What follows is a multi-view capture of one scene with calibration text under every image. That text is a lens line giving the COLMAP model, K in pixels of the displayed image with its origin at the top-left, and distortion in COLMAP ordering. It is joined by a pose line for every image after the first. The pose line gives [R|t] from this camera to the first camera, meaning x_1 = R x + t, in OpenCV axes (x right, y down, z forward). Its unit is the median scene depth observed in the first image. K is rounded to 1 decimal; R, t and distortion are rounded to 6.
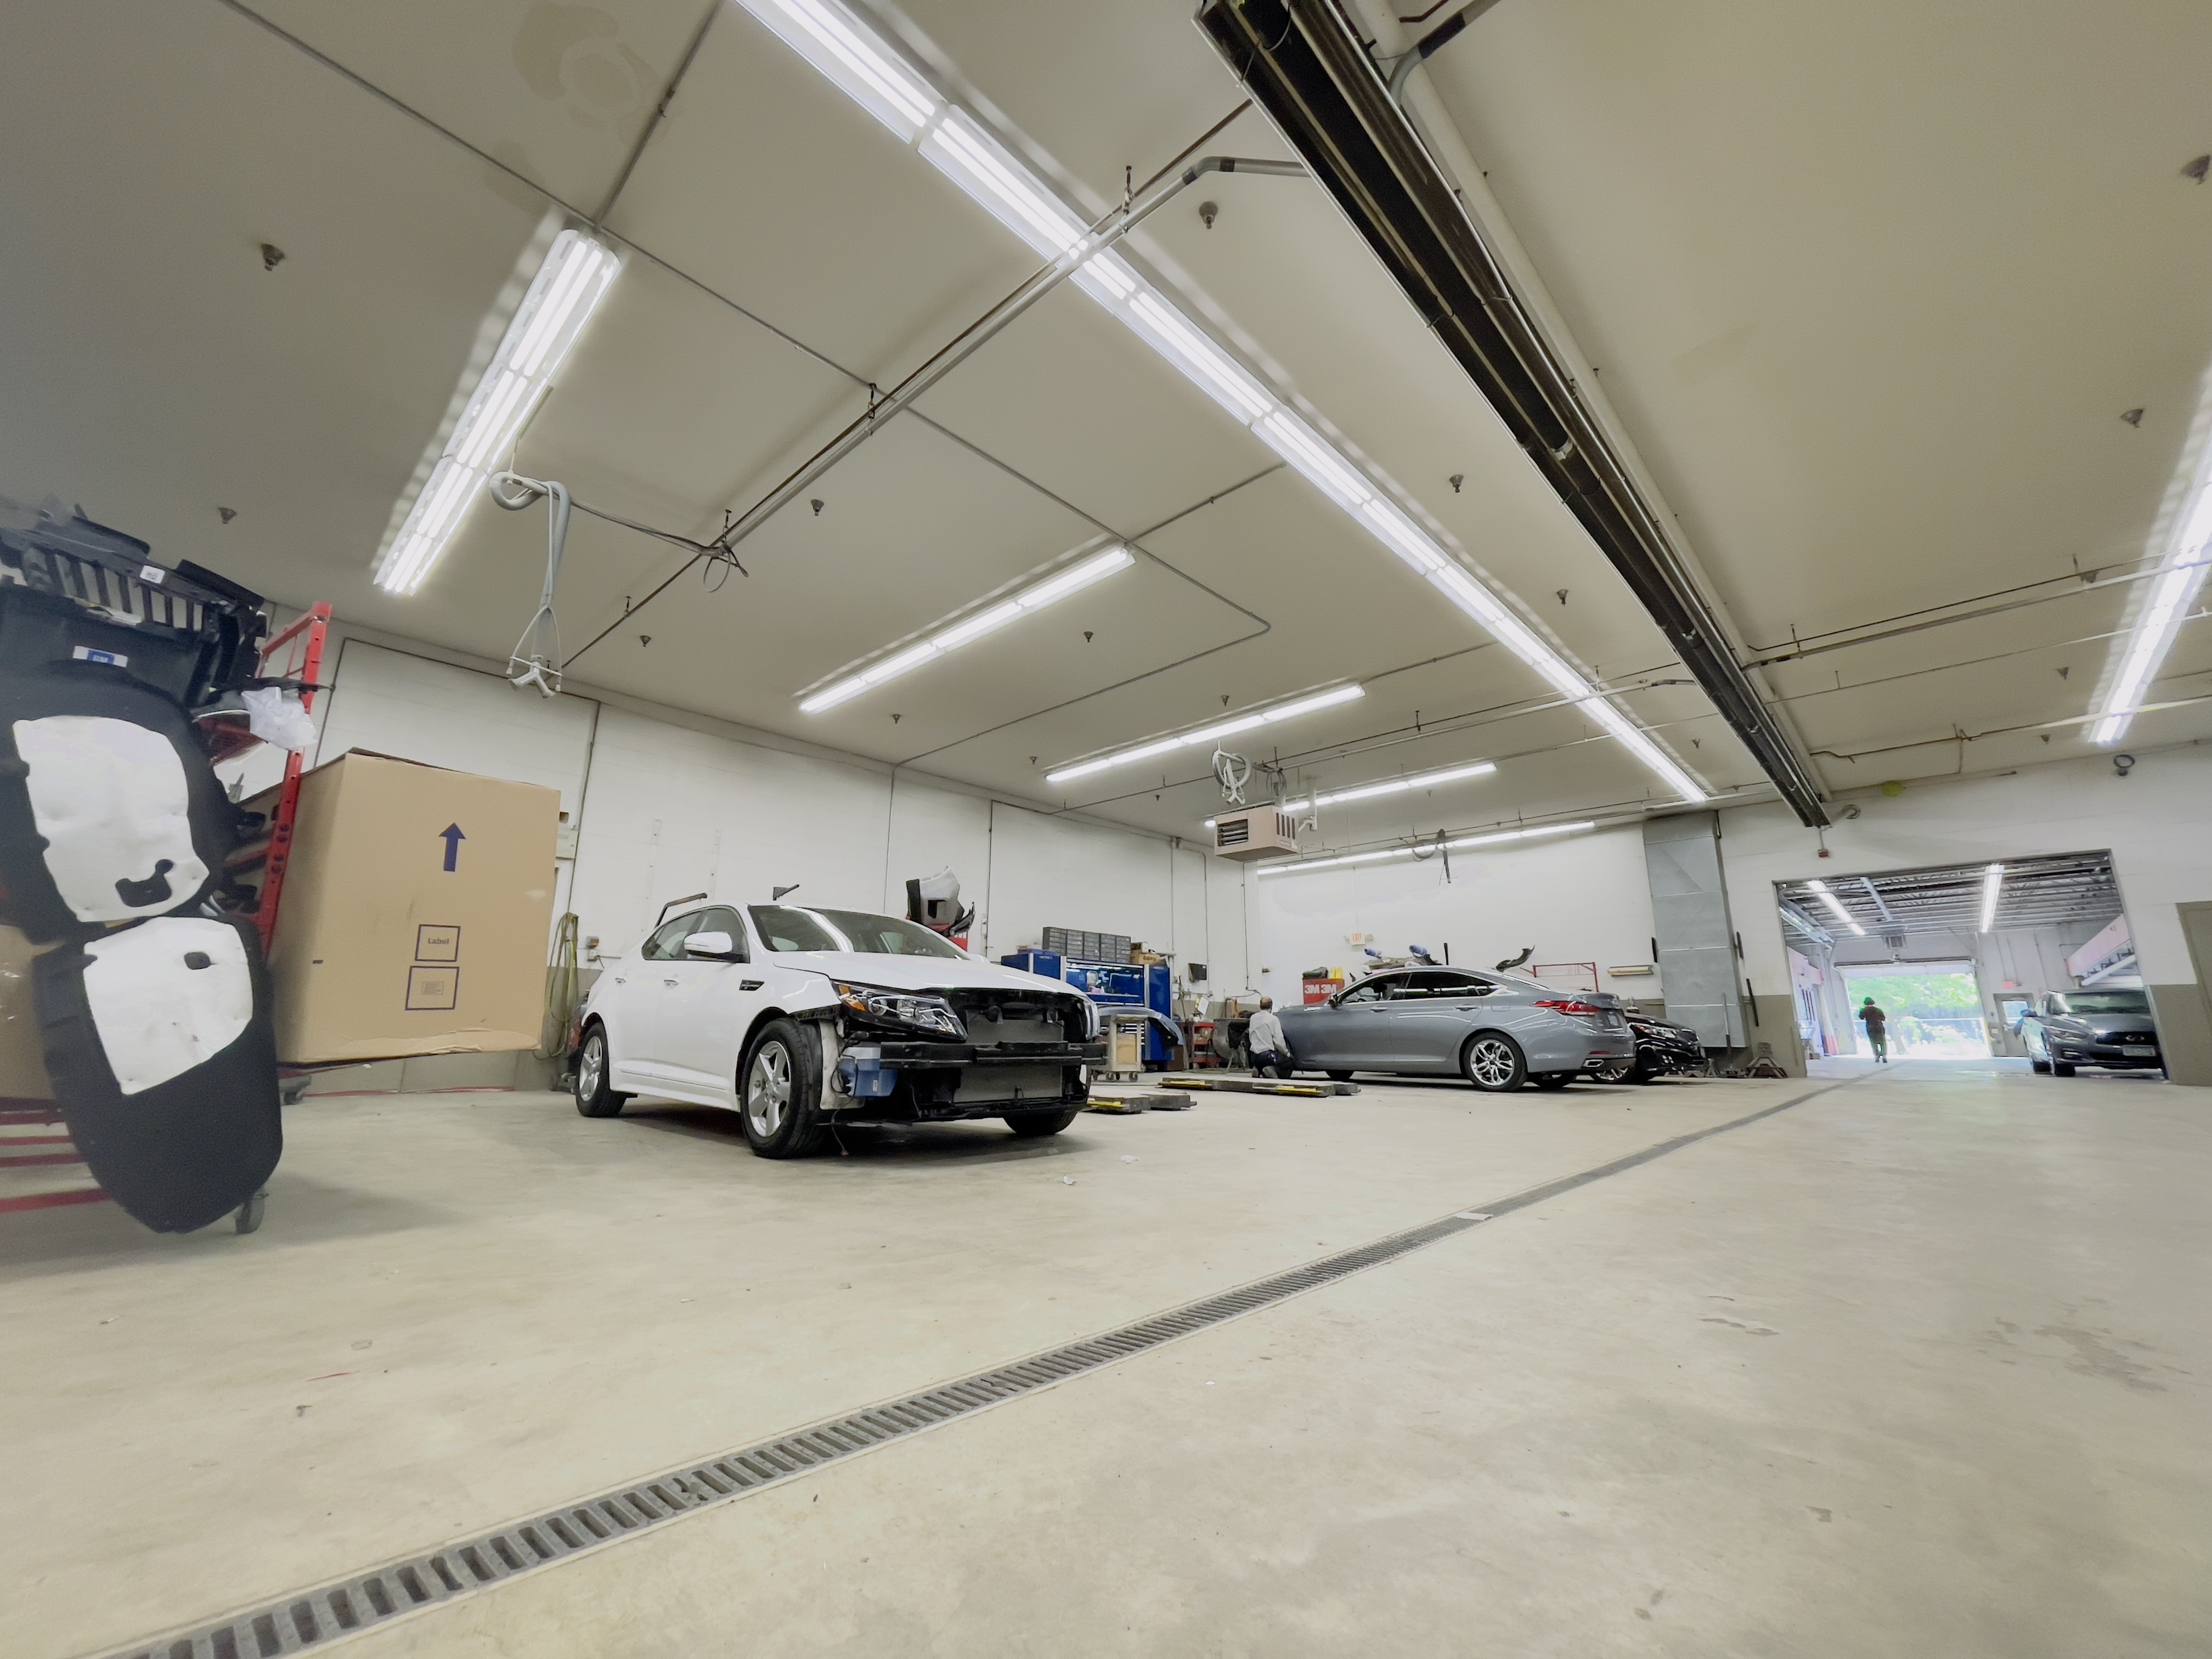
lens RADIAL K [[890.1, 0, 1098.4], [0, 890.1, 841.5], [0, 0, 1]] dist [-0.002215, -0.000177]
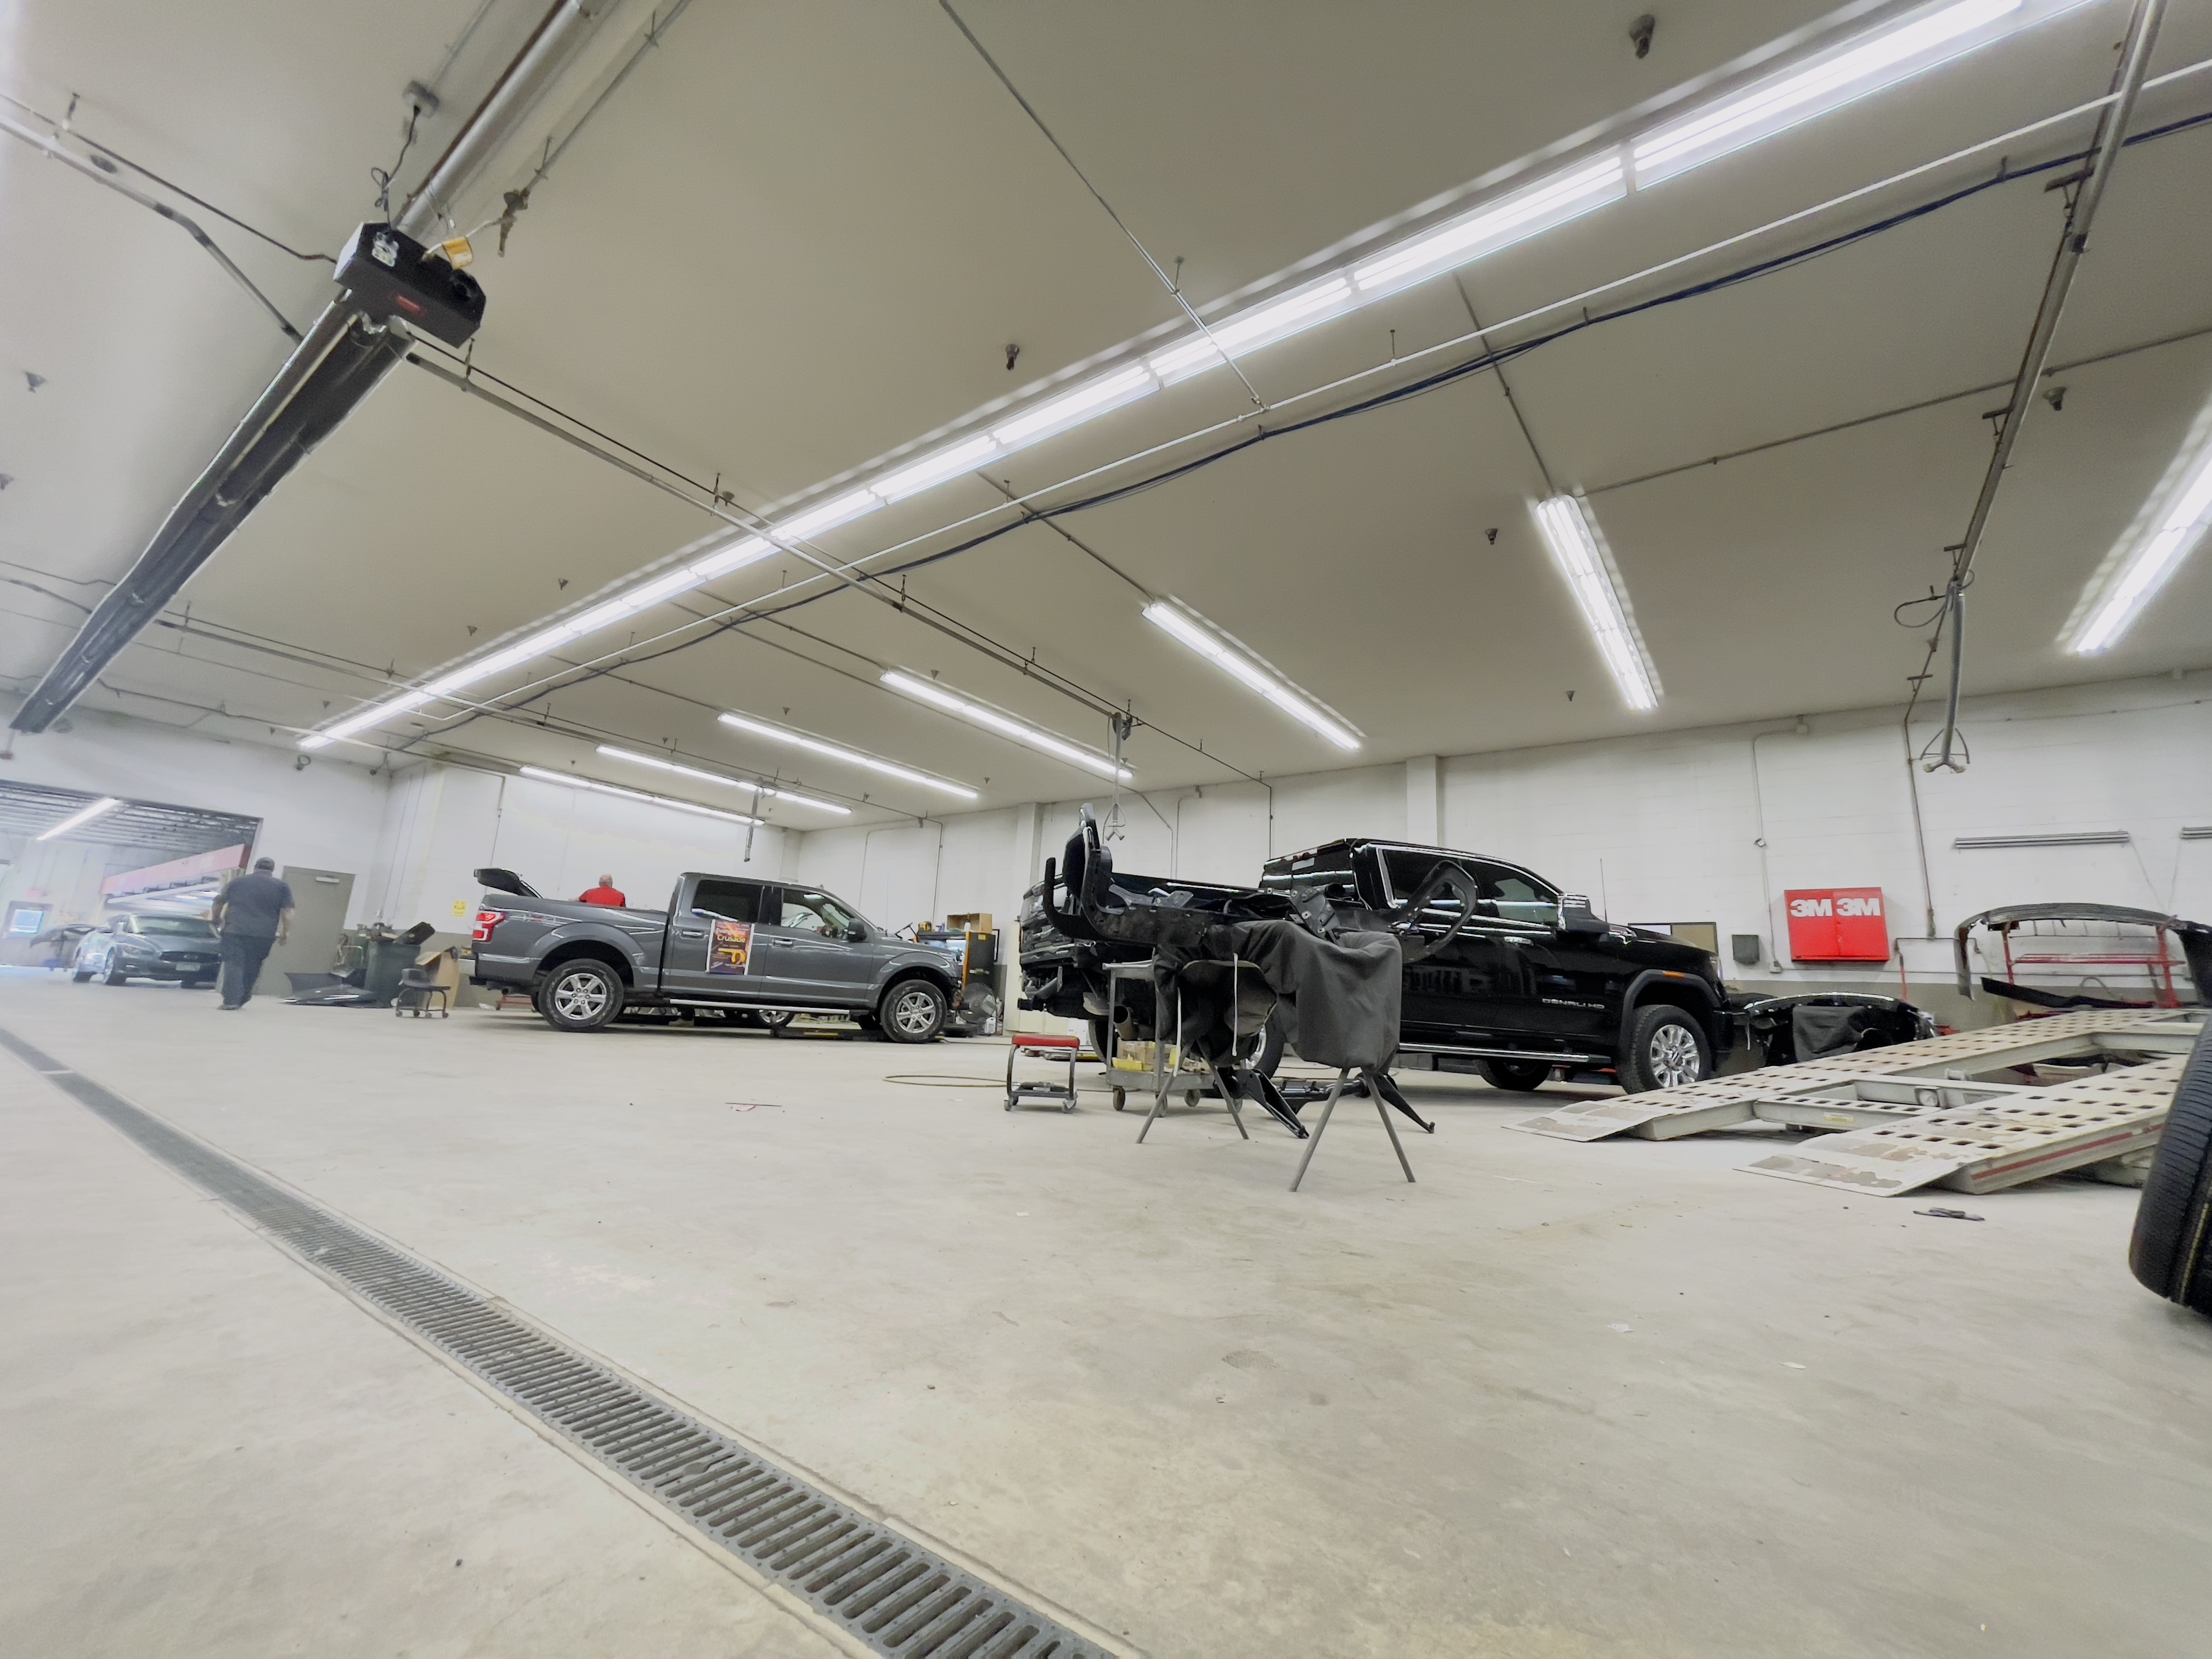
lens RADIAL K [[890.1, 0, 1098.4], [0, 890.1, 841.5], [0, 0, 1]] dist [-0.002215, -0.000177]
pose [[-0.134764, 0.171650, 0.975897, -0.307695], [-0.264674, 0.942861, -0.202388, -0.019821], [-0.954875, -0.285569, -0.081633, -0.084870]]
